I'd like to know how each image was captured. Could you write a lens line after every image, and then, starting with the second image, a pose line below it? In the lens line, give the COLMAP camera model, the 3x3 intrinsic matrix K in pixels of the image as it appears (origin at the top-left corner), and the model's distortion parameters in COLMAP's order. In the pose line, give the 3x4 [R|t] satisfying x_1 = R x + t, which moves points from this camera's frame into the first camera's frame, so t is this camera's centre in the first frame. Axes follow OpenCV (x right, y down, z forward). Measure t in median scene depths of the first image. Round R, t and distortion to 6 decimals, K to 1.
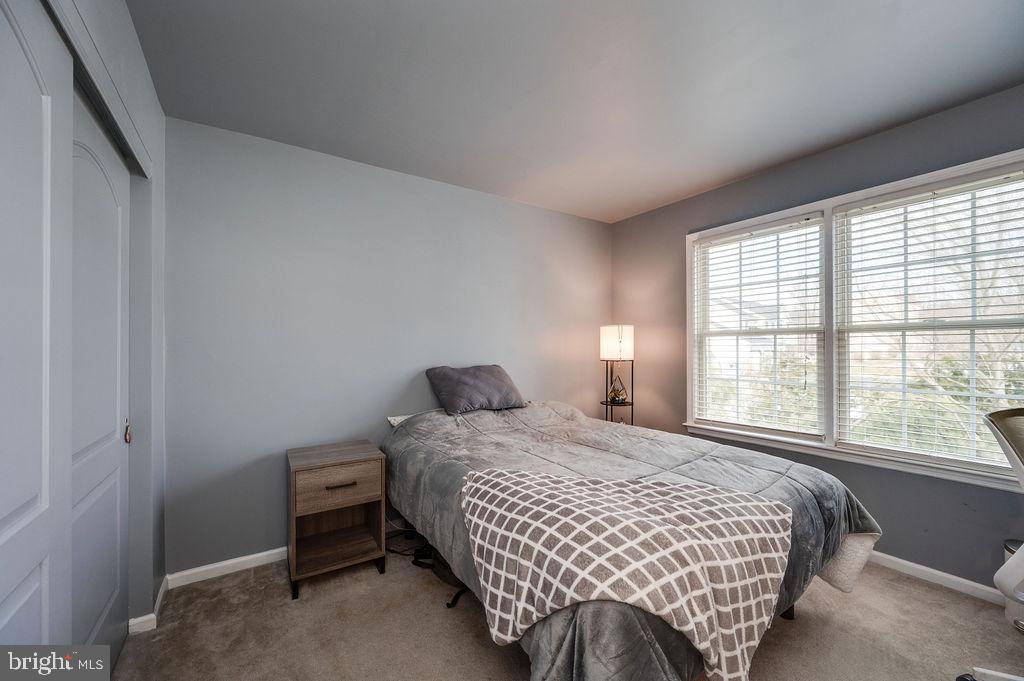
lens RADIAL K [[396.3, 0, 518.7], [0, 396.3, 345.1], [0, 0, 1]] dist [-0.002408, -0.000261]
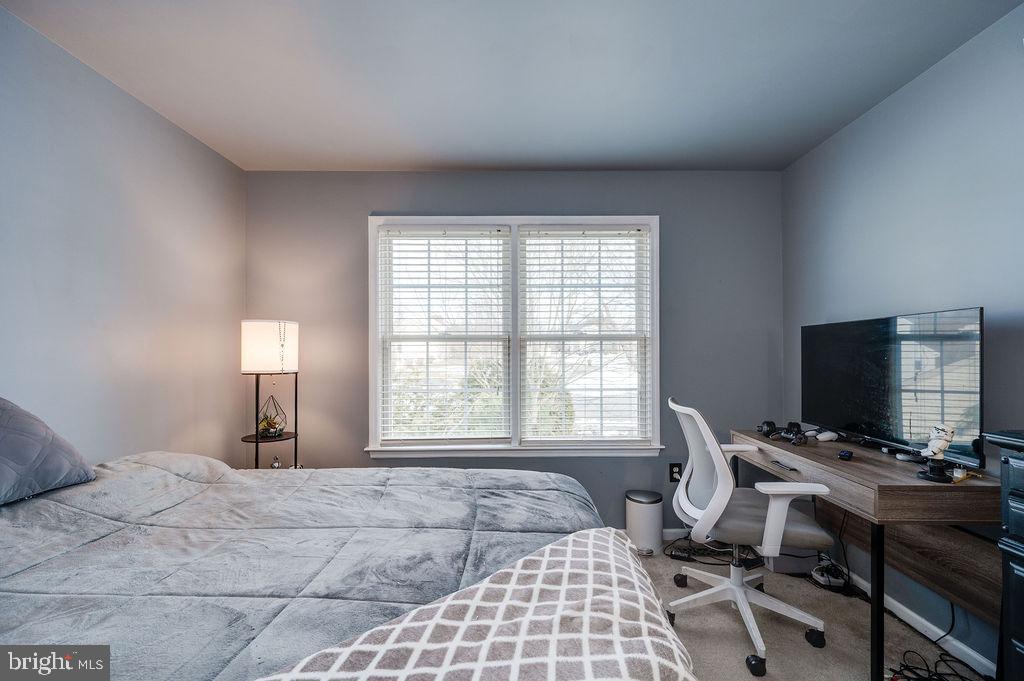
lens RADIAL K [[401.4, 0, 514.7], [0, 401.4, 351.3], [0, 0, 1]] dist [-0.010667, -0.000104]
pose [[0.556428, 0.005970, 0.830874, -0.159785], [-0.005212, 0.999980, -0.003695, 0.002822], [-0.830879, -0.002274, 0.556448, 0.509169]]
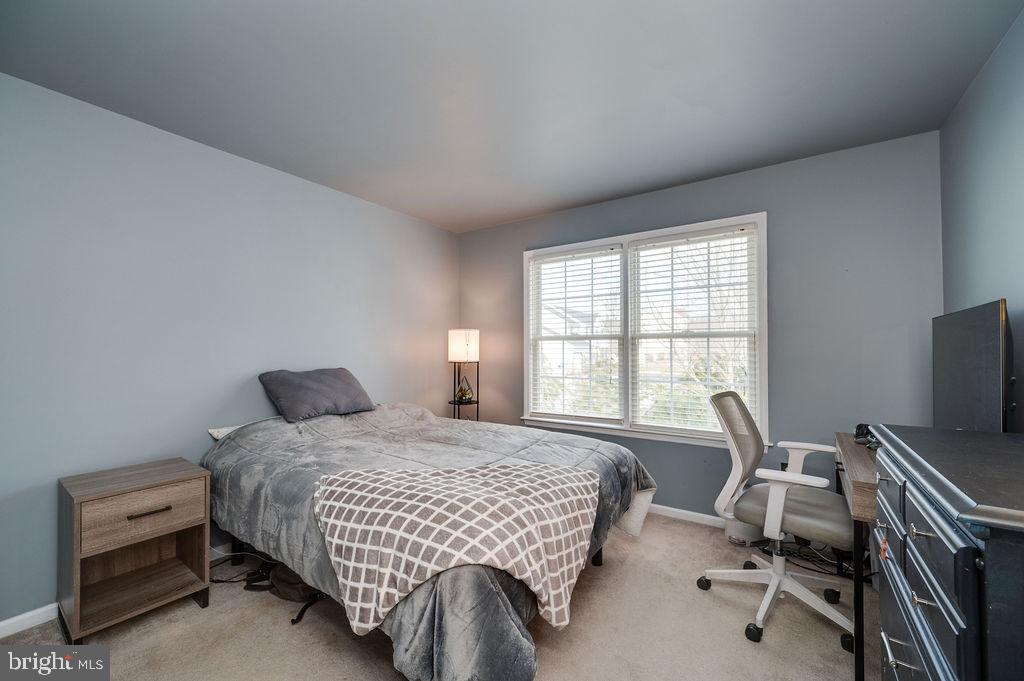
lens RADIAL K [[396.3, 0, 518.7], [0, 396.3, 345.1], [0, 0, 1]] dist [-0.002408, -0.000261]
pose [[0.924591, 0.006177, 0.380911, -0.039535], [-0.003798, 0.999968, -0.006996, -0.001104], [-0.380942, 0.005022, 0.924585, -0.079366]]
